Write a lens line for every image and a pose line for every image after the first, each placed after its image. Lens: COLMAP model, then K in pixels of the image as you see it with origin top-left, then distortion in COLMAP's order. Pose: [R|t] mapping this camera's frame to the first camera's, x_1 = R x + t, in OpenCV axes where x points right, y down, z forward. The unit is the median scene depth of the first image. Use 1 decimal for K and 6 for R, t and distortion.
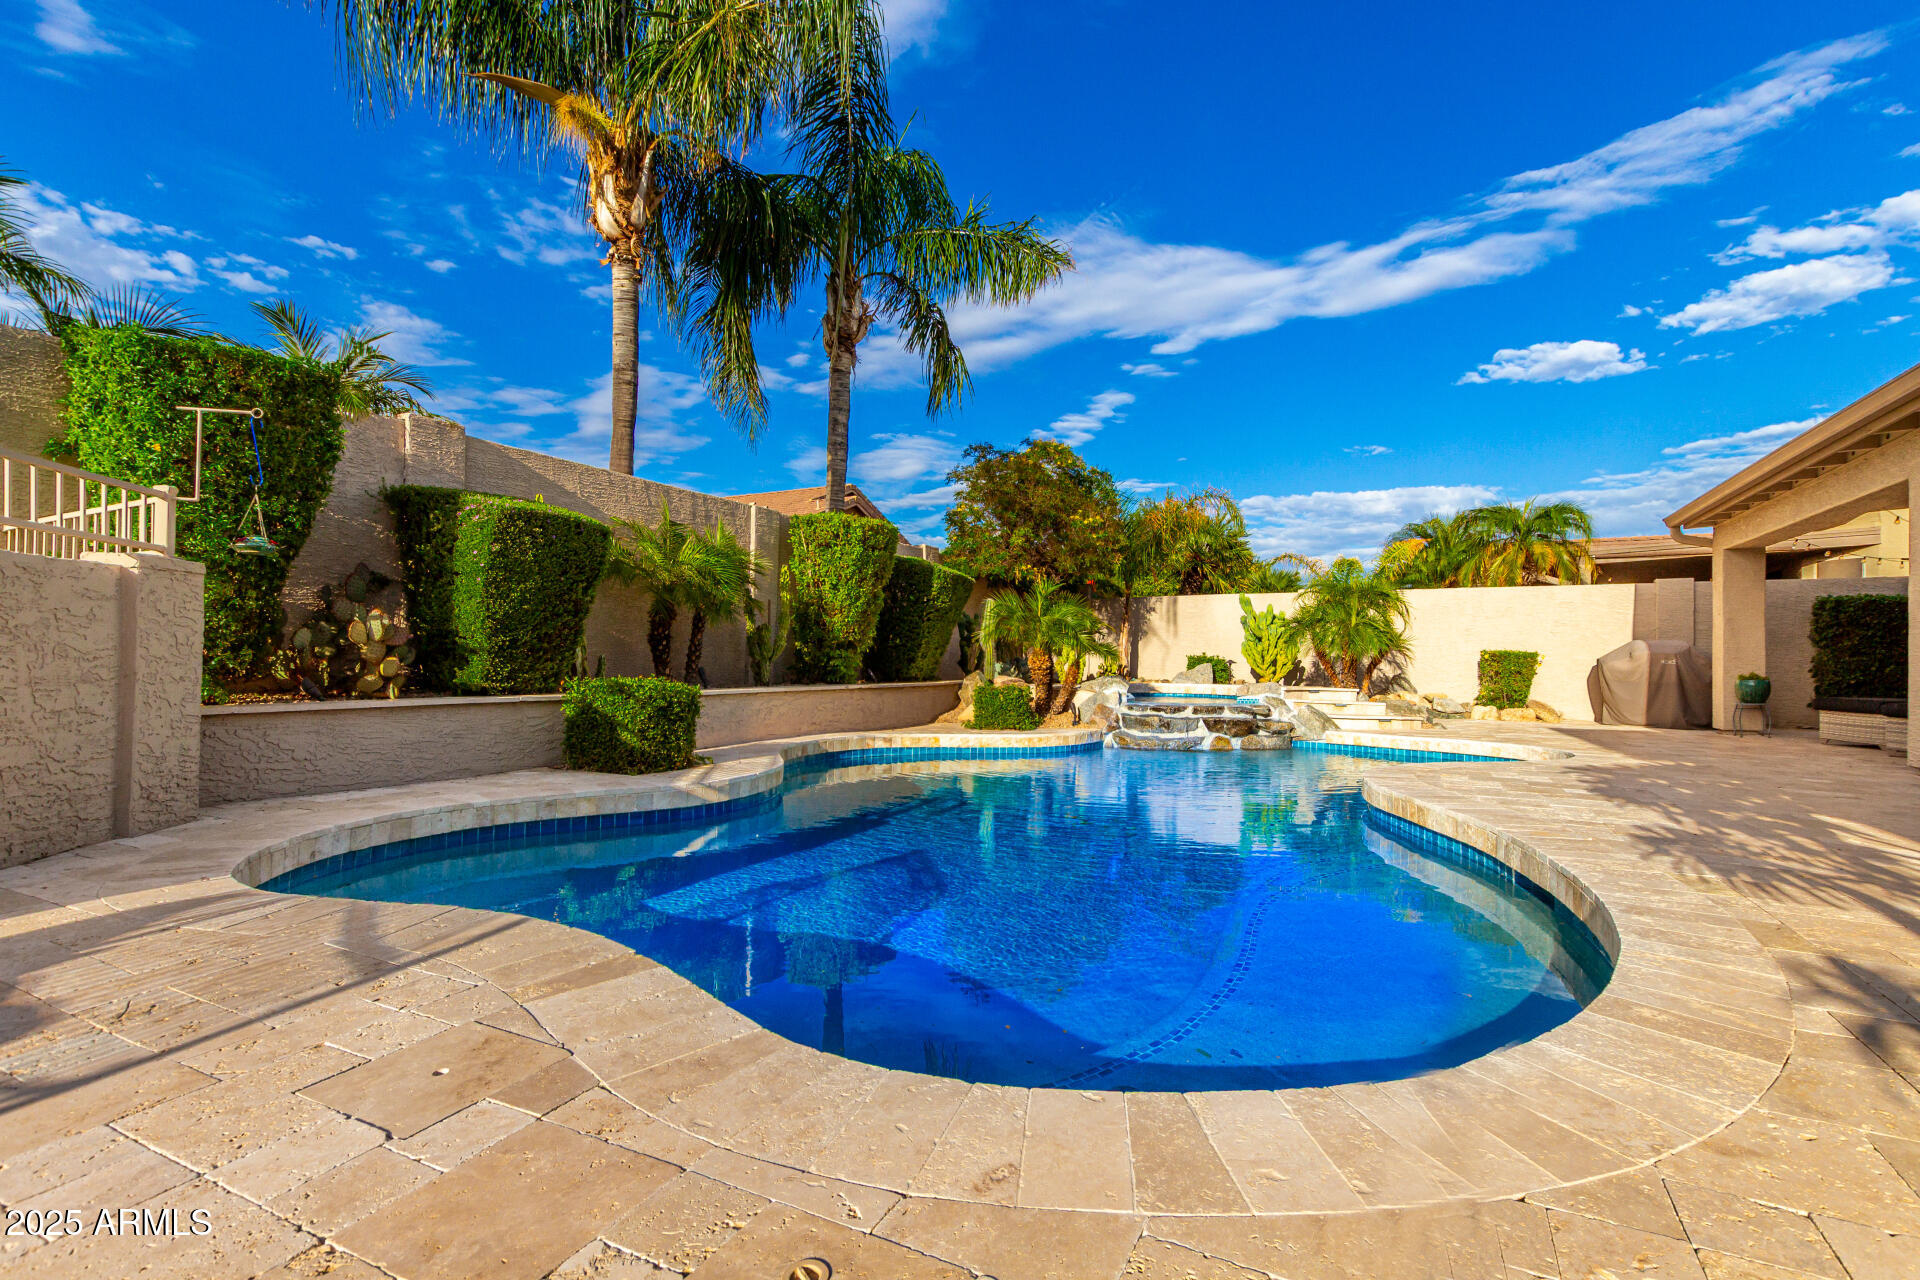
lens RADIAL K [[870.5, 0, 970.9], [0, 870.5, 660.3], [0, 0, 1]] dist [0.009020, -0.000210]
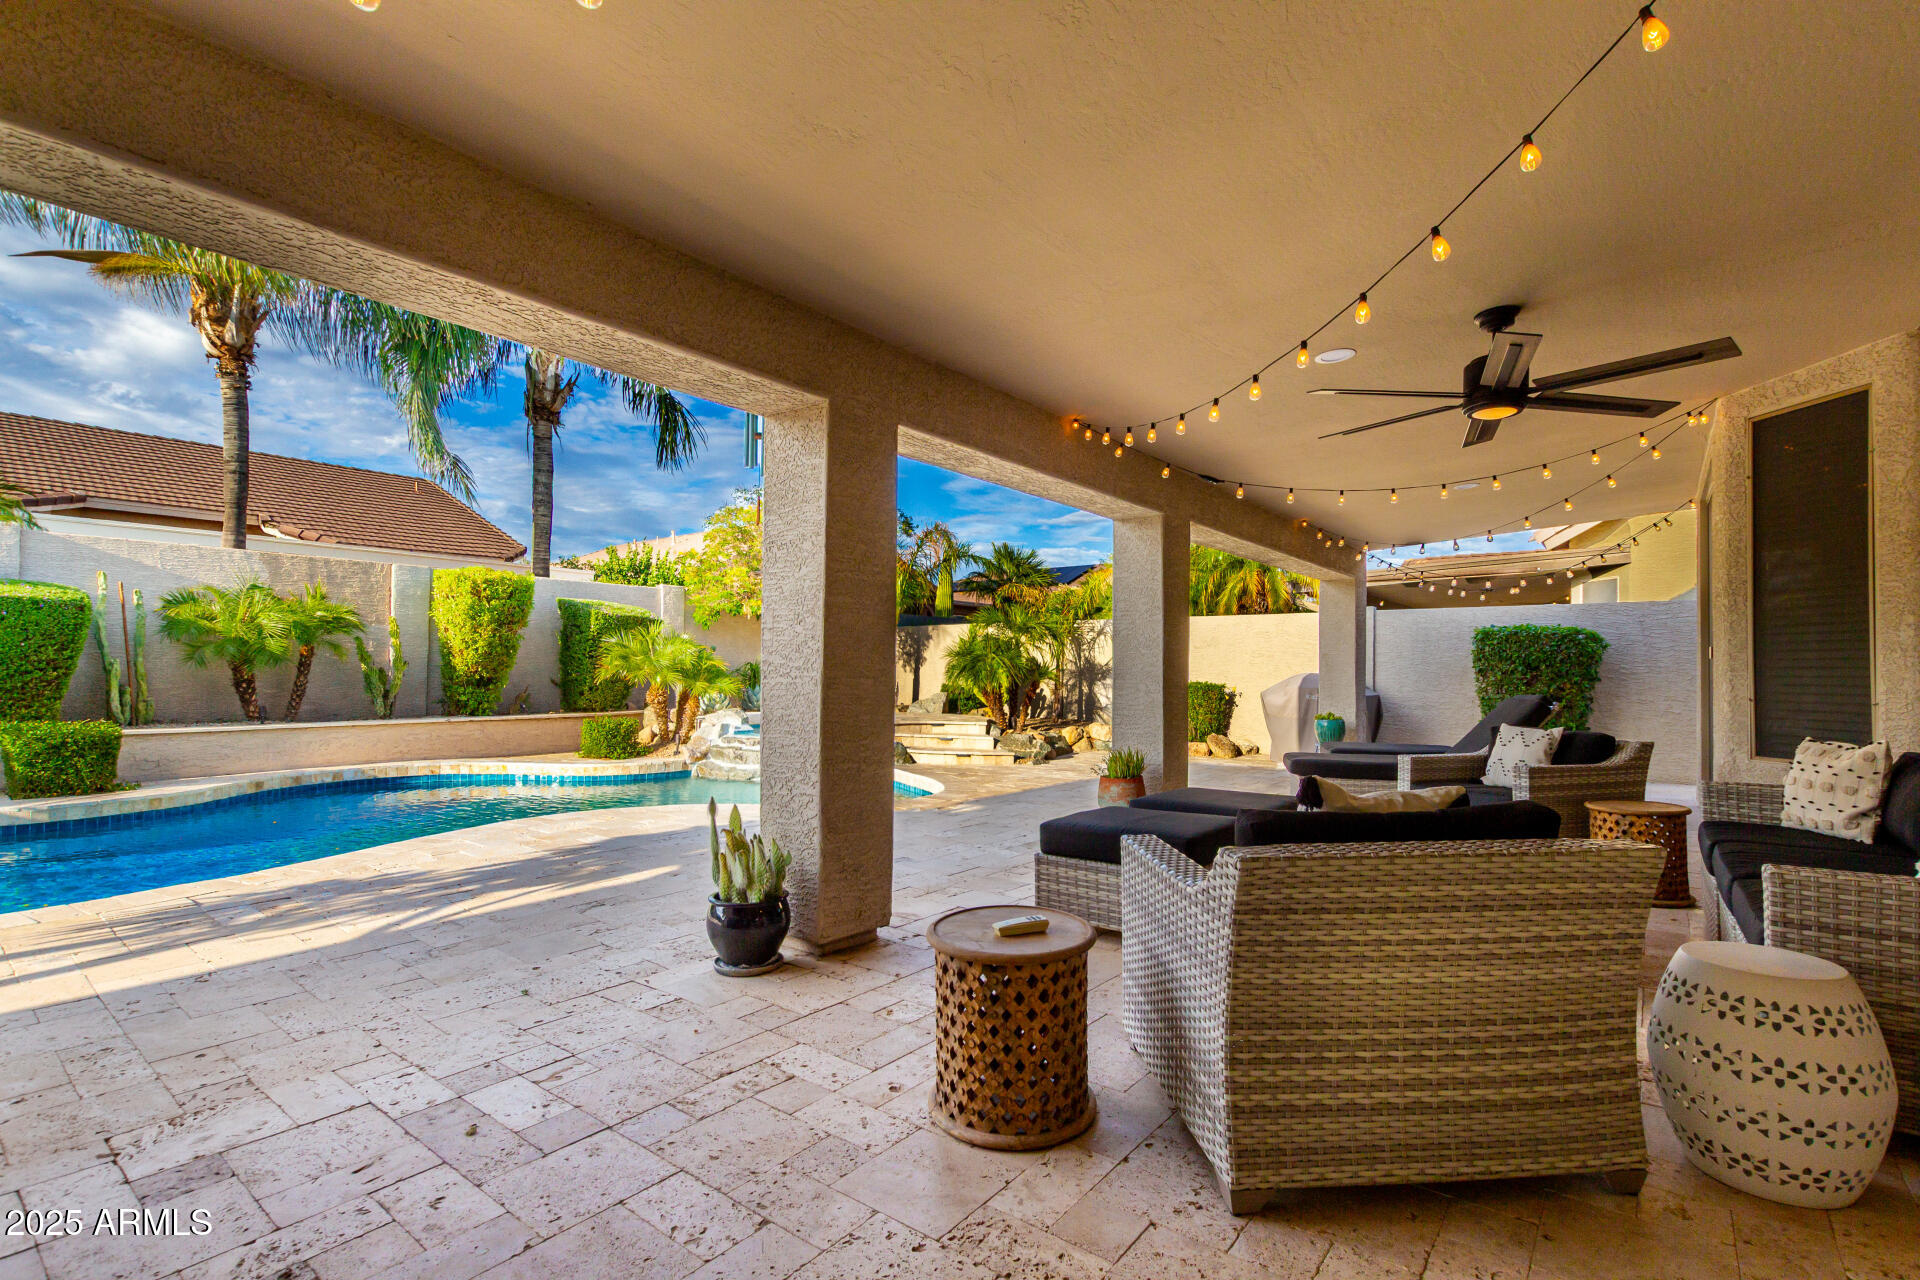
lens RADIAL K [[870.5, 0, 970.9], [0, 870.5, 660.3], [0, 0, 1]] dist [0.009020, -0.000210]
pose [[0.983065, -0.001740, -0.183251, 0.693272], [0.000555, 0.999979, -0.006516, -0.037578], [0.183259, 0.006304, 0.983045, -0.011942]]
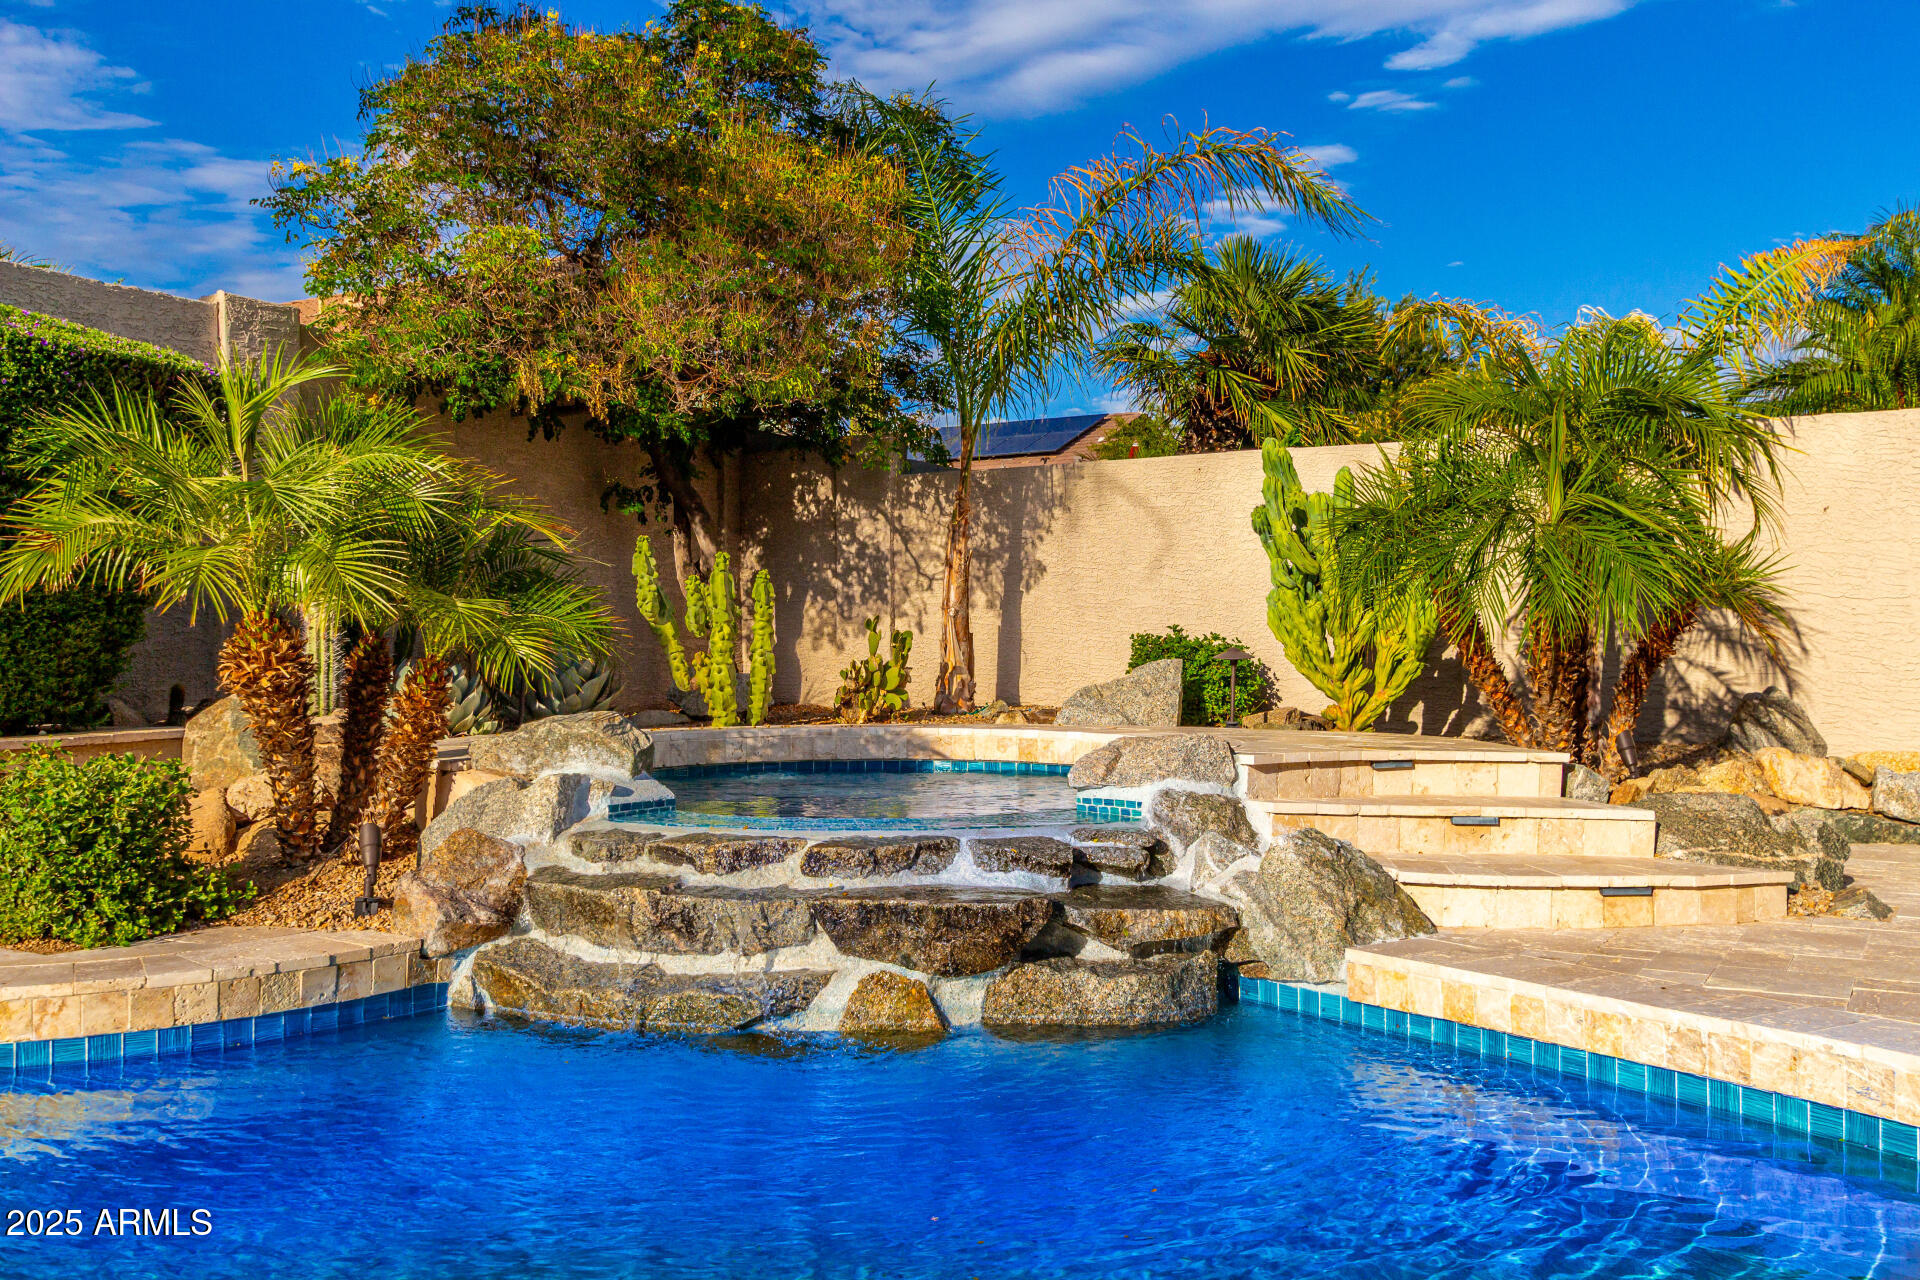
lens RADIAL K [[1659.1, 0, 960.0], [0, 1659.1, 640.0], [0, 0, 1]] dist [-0.034036, 0.002484]
pose [[0.998892, -0.006278, -0.046650, 0.317143], [0.005982, 0.999961, -0.006485, -0.000067], [0.046689, 0.006199, 0.998890, 0.537634]]
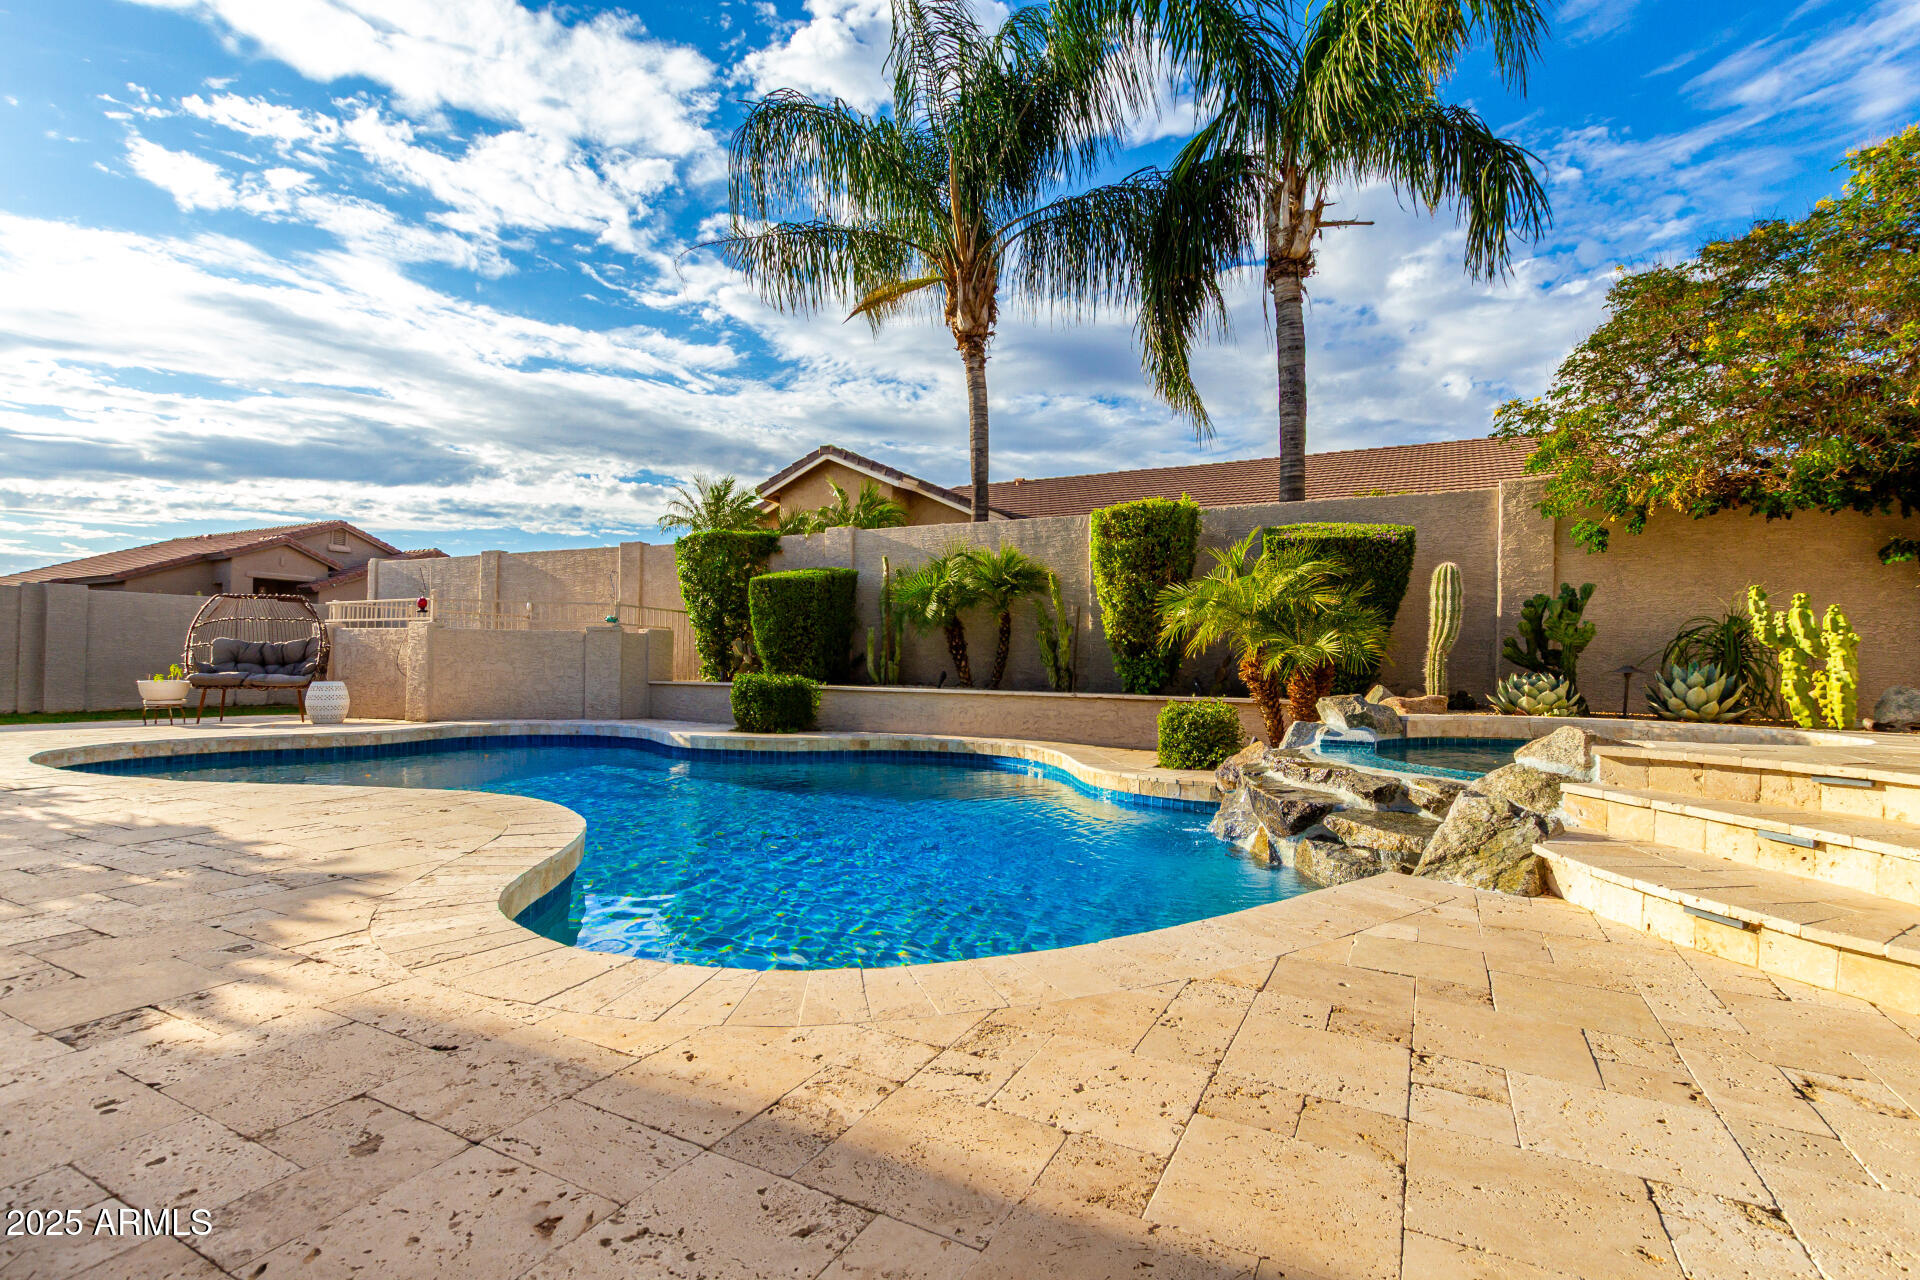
lens RADIAL K [[870.5, 0, 970.9], [0, 870.5, 660.3], [0, 0, 1]] dist [0.009020, -0.000210]
pose [[-0.005648, -0.014429, -0.999880, 0.724290], [-0.011979, 0.999825, -0.014361, 0.007918], [0.999912, 0.011896, -0.005820, 0.825914]]
